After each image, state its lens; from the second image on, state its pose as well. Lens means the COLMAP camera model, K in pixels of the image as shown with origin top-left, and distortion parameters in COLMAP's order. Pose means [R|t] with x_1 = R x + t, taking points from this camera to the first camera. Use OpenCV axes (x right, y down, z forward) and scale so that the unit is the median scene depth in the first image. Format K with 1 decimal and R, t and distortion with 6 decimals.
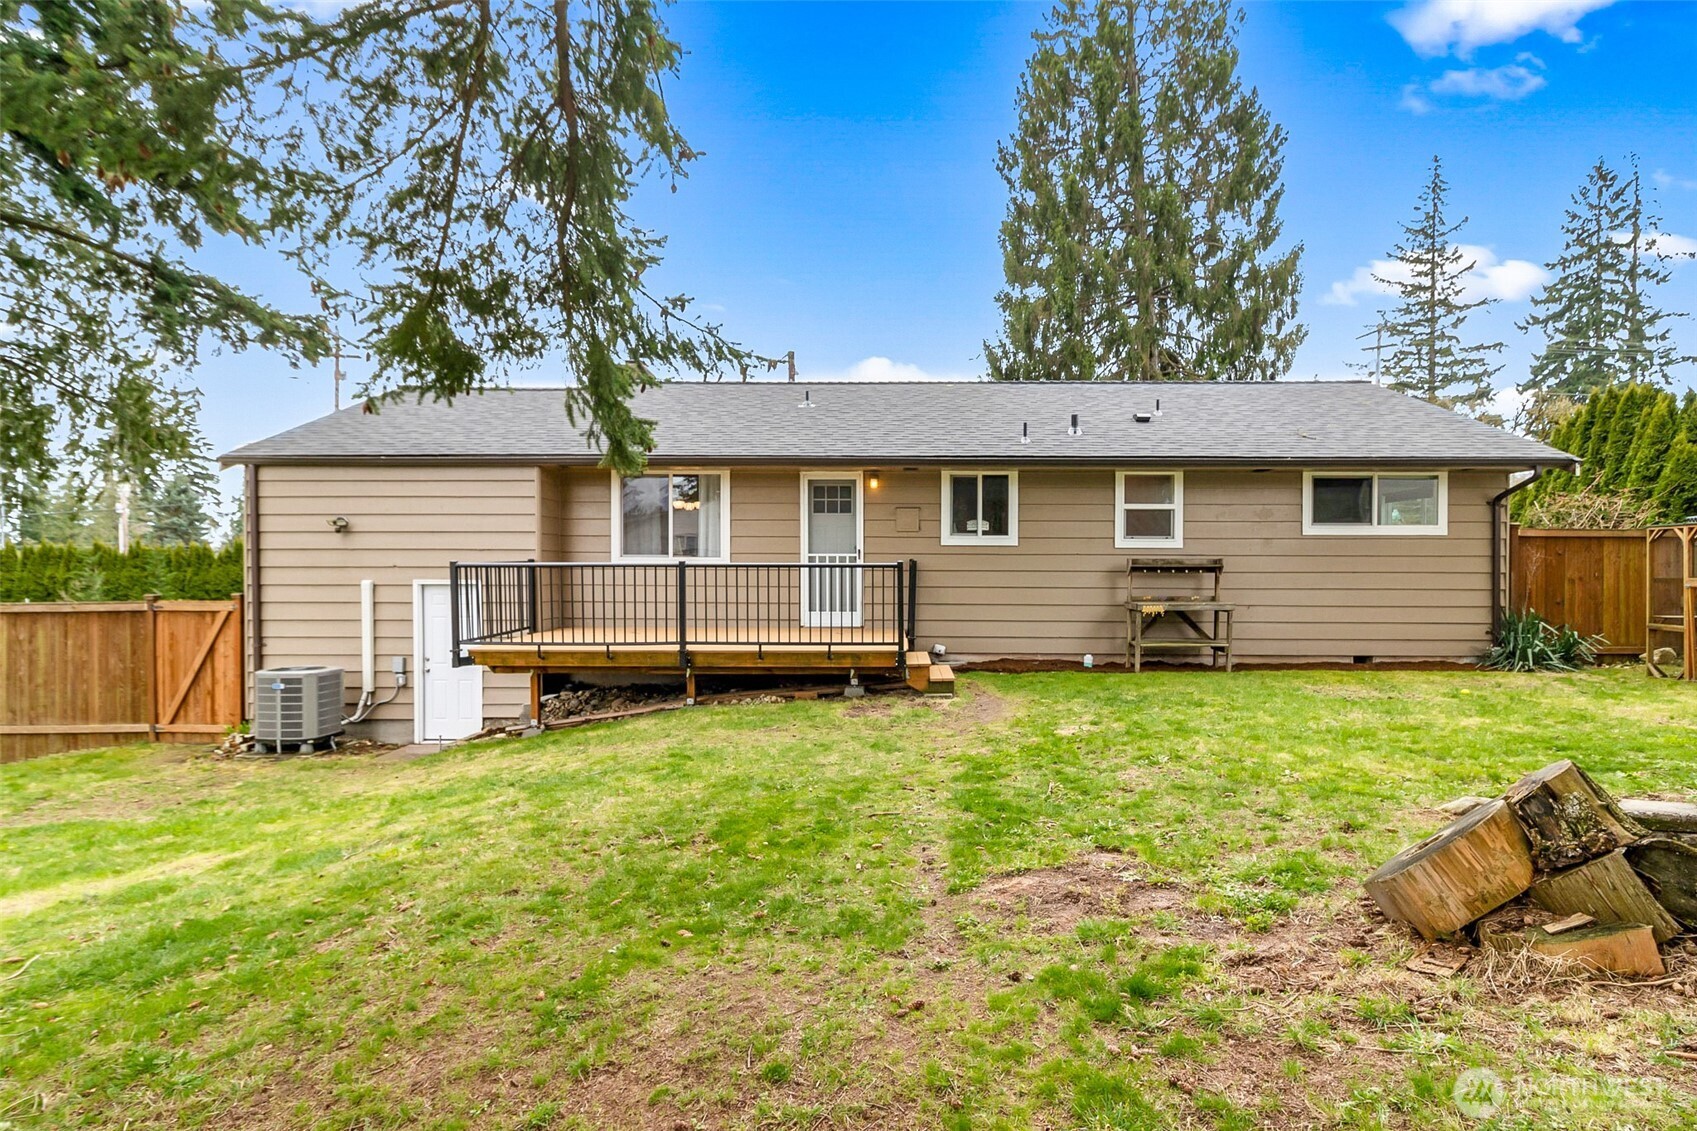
lens RADIAL K [[810.2, 0, 856.9], [0, 810.2, 566.5], [0, 0, 1]] dist [0.000427, 0.003235]
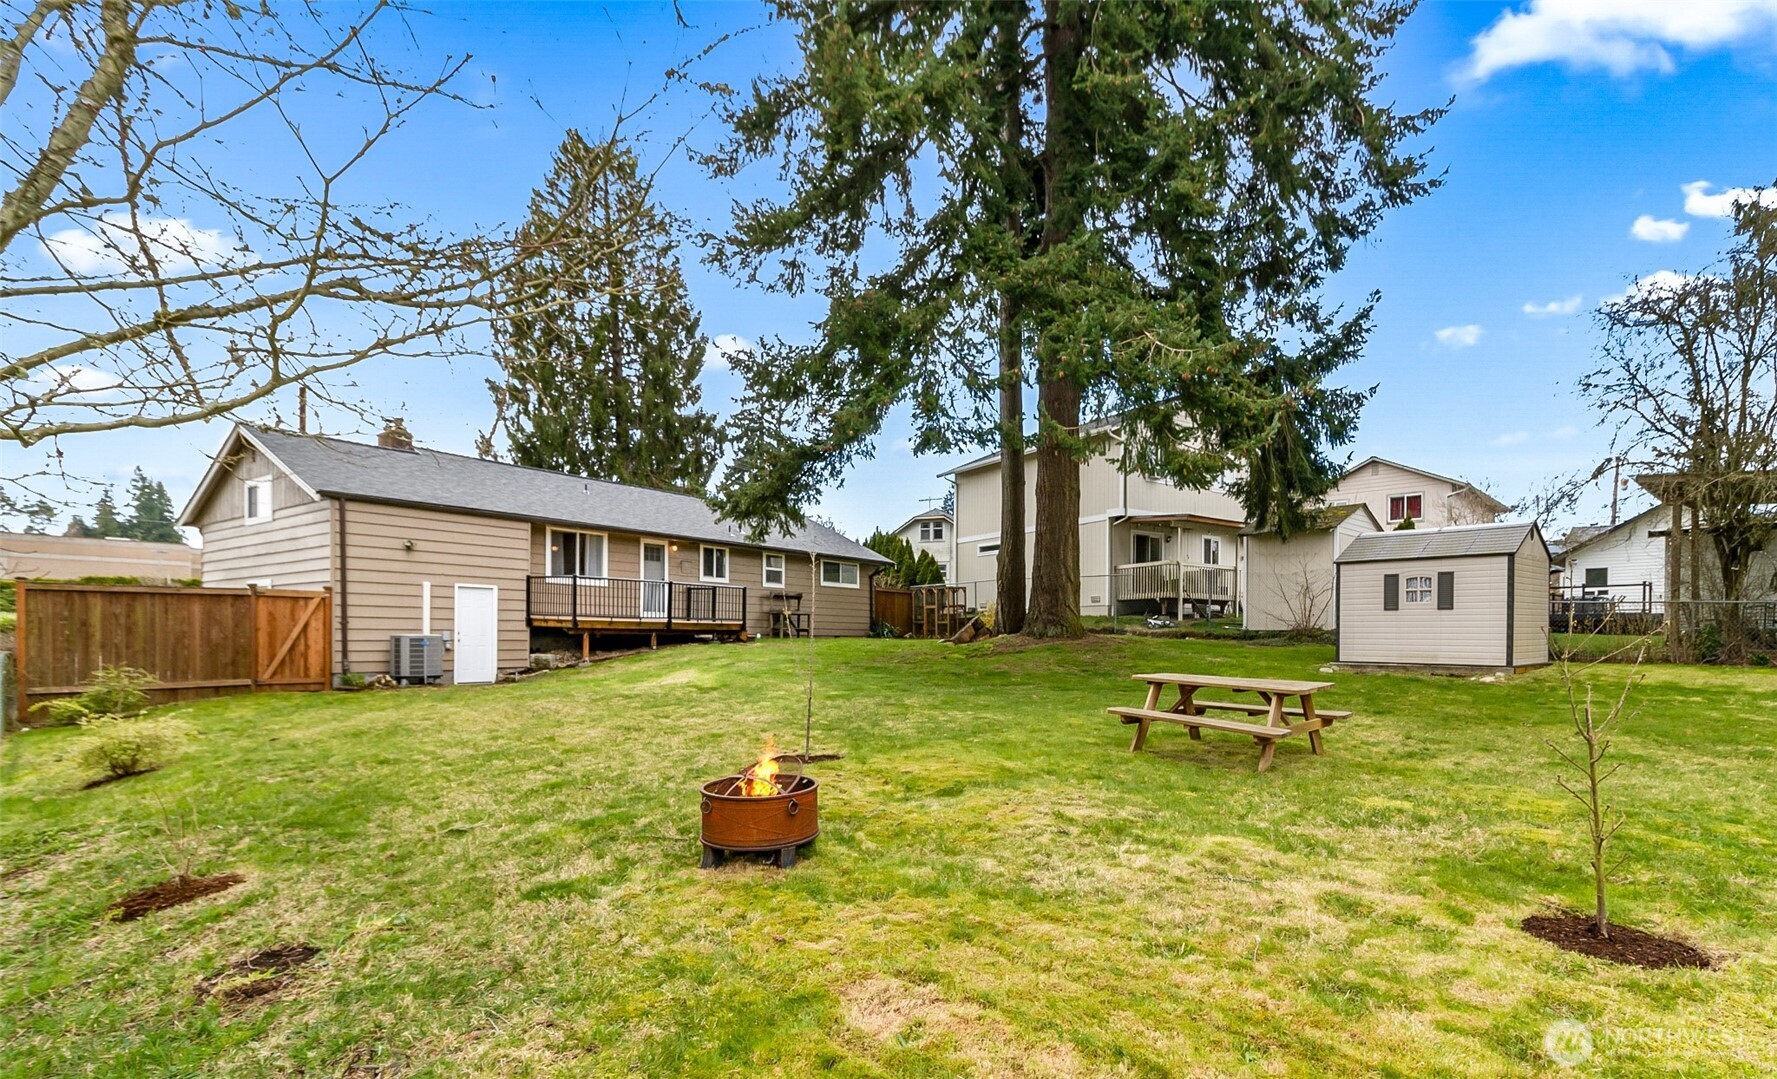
lens RADIAL K [[887.0, 0, 886.8], [0, 887.0, 539.7], [0, 0, 1]] dist [-0.001047, -0.000047]
pose [[0.605627, 0.094746, 0.790088, -1.407921], [-0.016817, 0.994189, -0.106331, 0.101772], [-0.795571, 0.051110, 0.603701, -0.748083]]
